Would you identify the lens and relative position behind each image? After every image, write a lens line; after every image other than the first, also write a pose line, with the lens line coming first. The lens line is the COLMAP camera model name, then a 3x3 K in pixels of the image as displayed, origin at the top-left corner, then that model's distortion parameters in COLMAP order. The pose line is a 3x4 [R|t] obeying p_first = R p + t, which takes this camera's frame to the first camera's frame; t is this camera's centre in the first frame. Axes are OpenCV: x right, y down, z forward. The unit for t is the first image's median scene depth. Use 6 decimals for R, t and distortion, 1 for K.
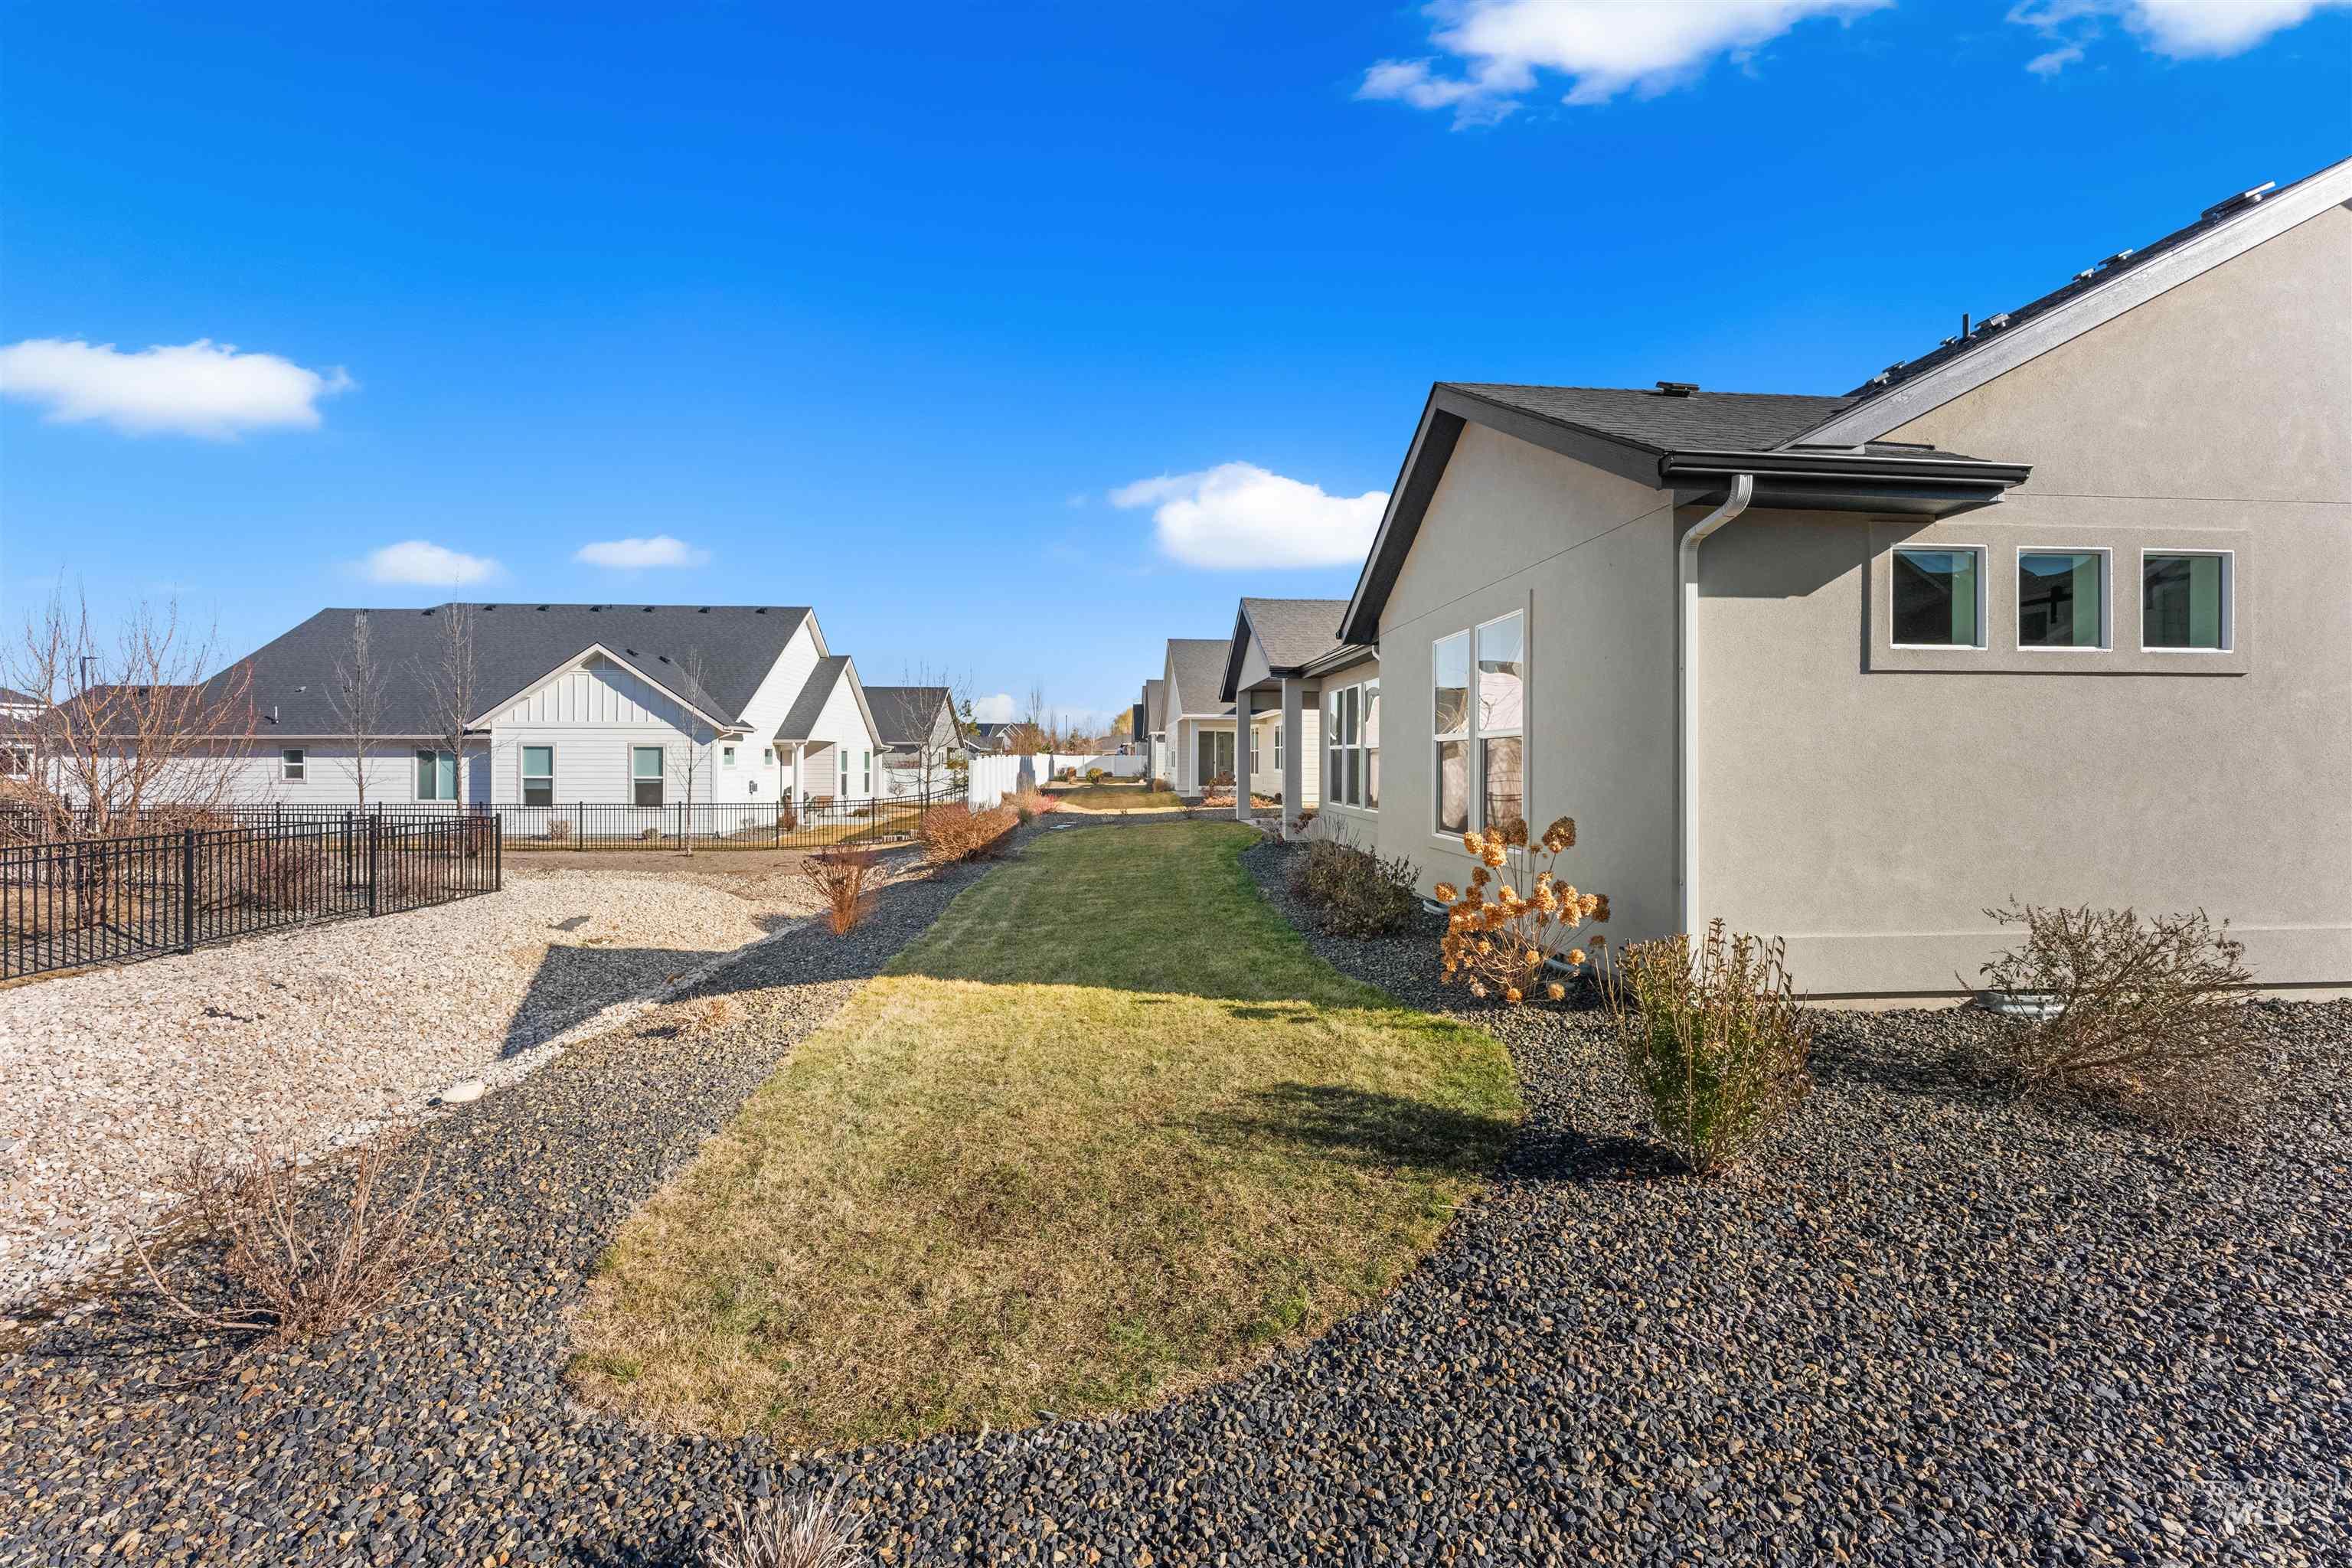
lens RADIAL K [[941.4, 0, 1175.5], [0, 941.4, 770.2], [0, 0, 1]] dist [0.001726, -0.000543]
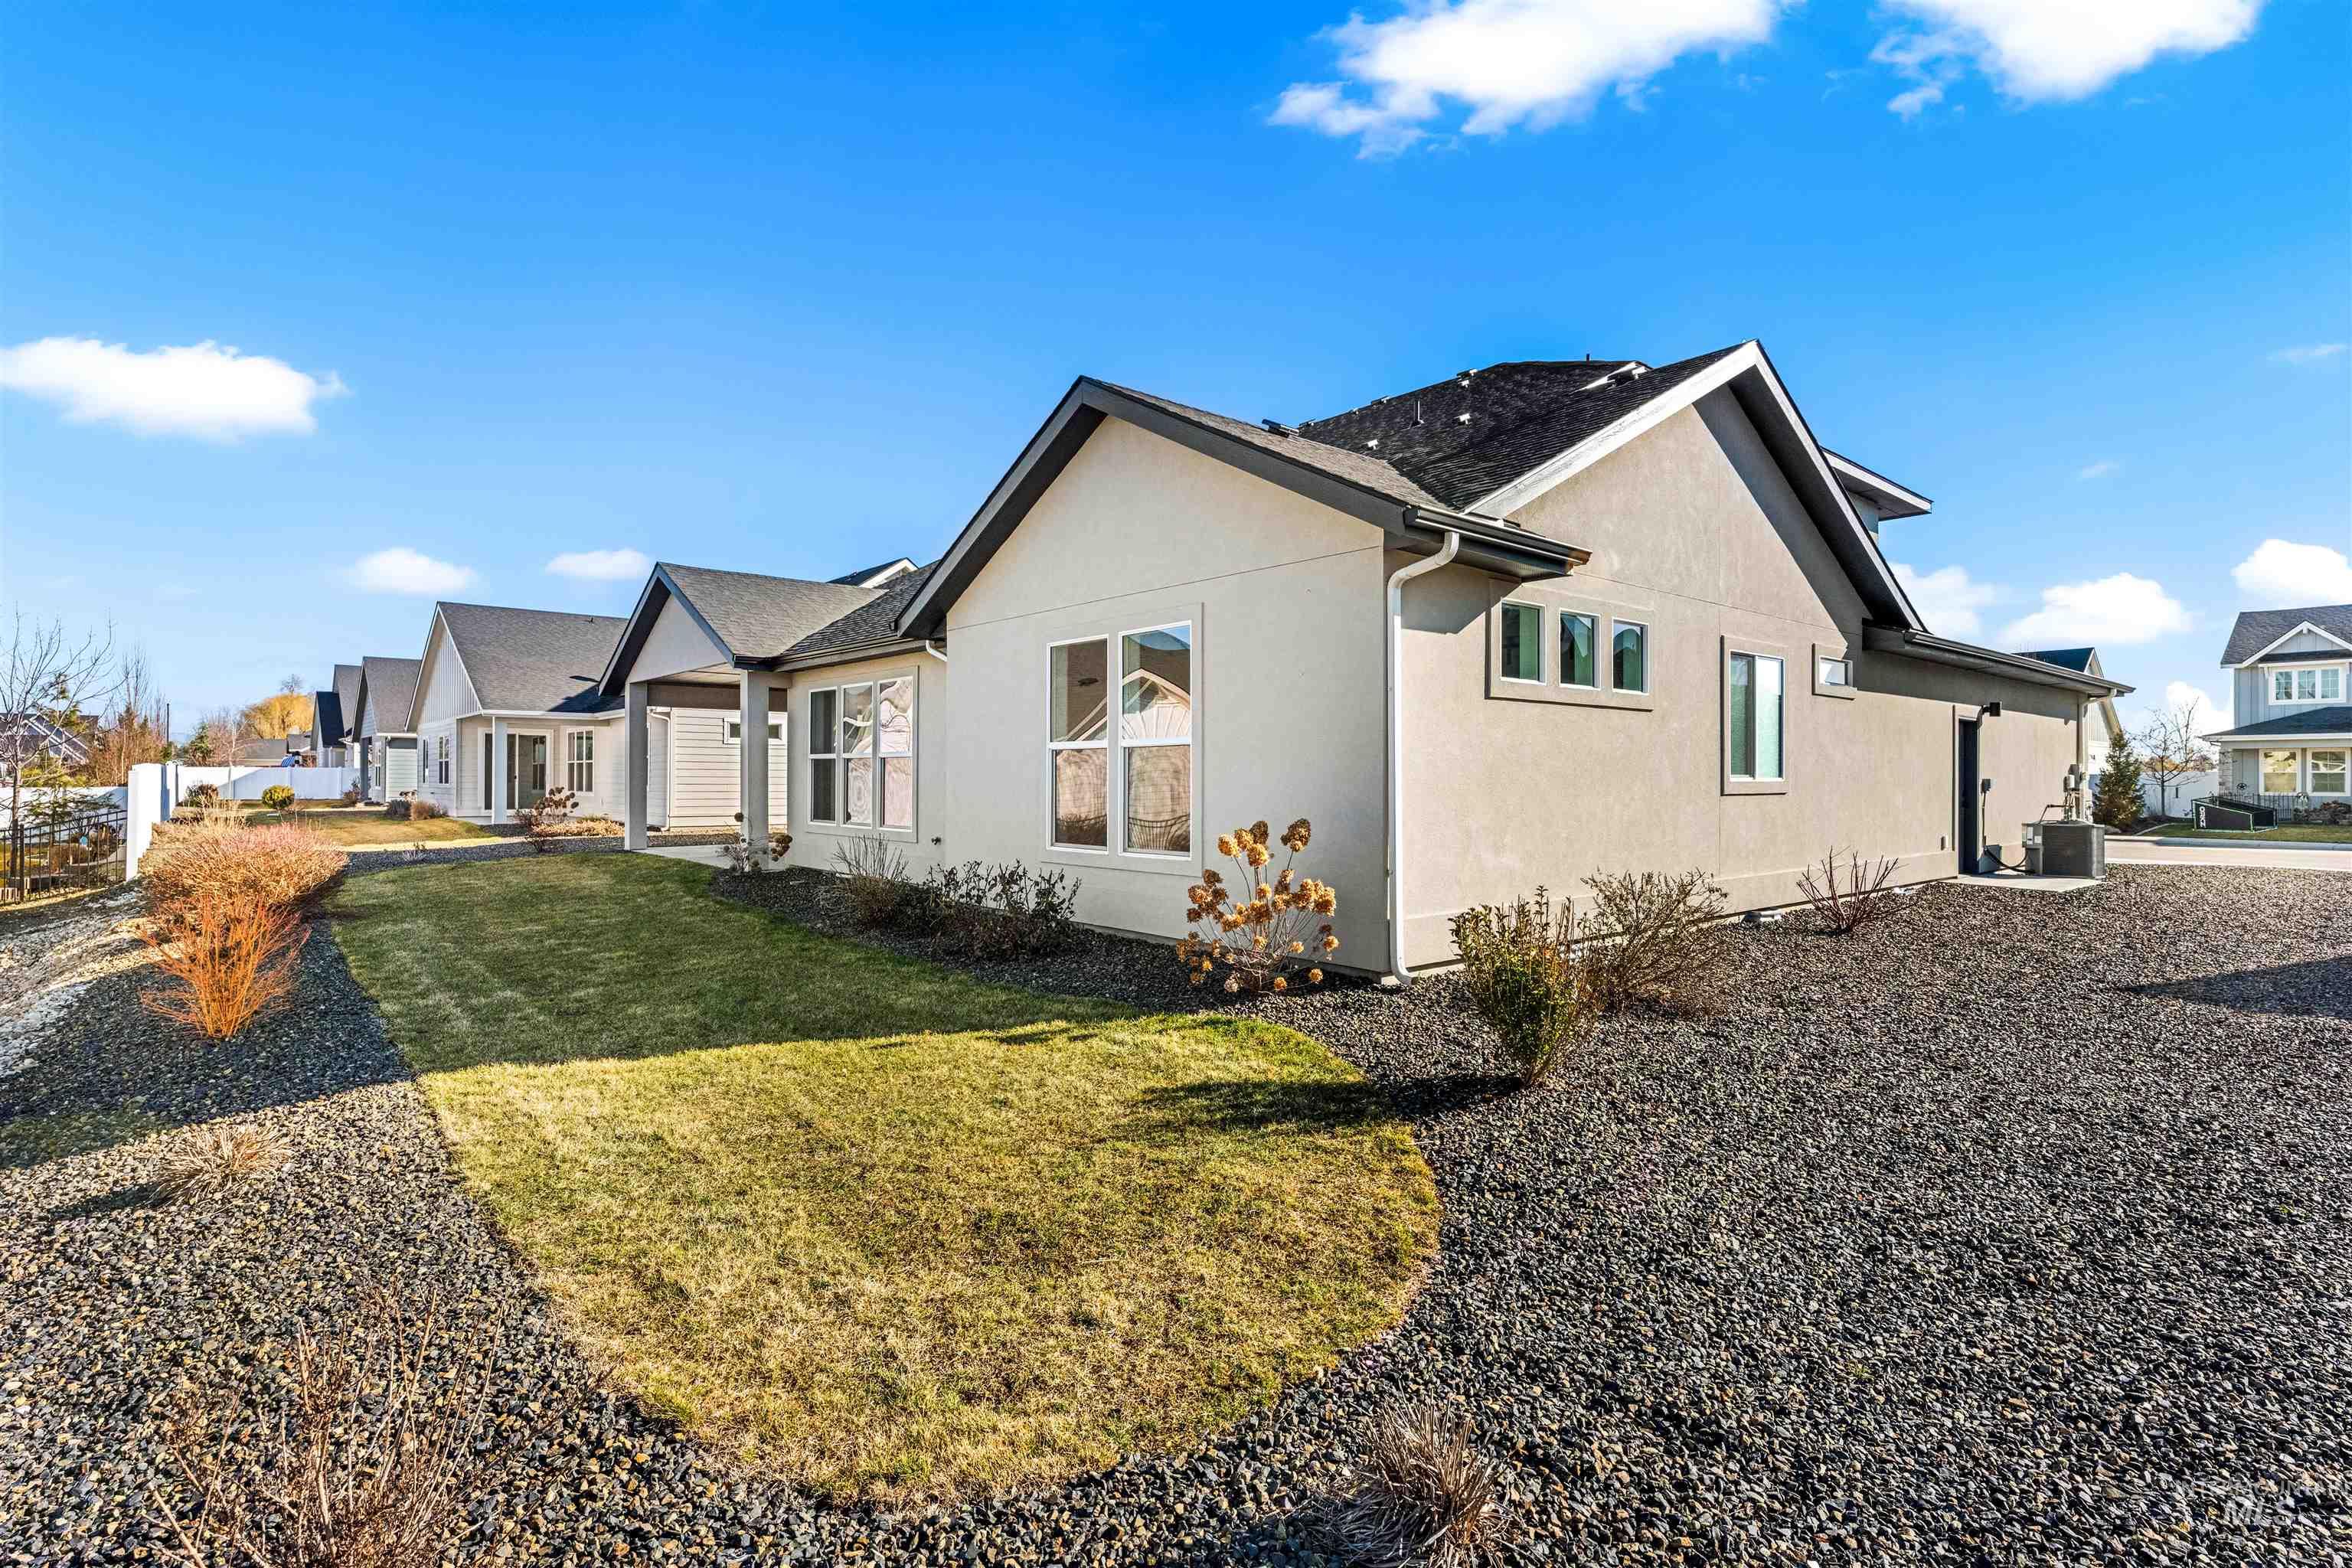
lens RADIAL K [[1113.1, 0, 1171.2], [0, 1113.1, 785.0], [0, 0, 1]] dist [0.003953, 0.000335]
pose [[0.824062, -0.002140, 0.566495, -0.486741], [0.003588, 0.999993, -0.001442, 0.013170], [-0.566488, 0.003221, 0.824064, 0.019202]]
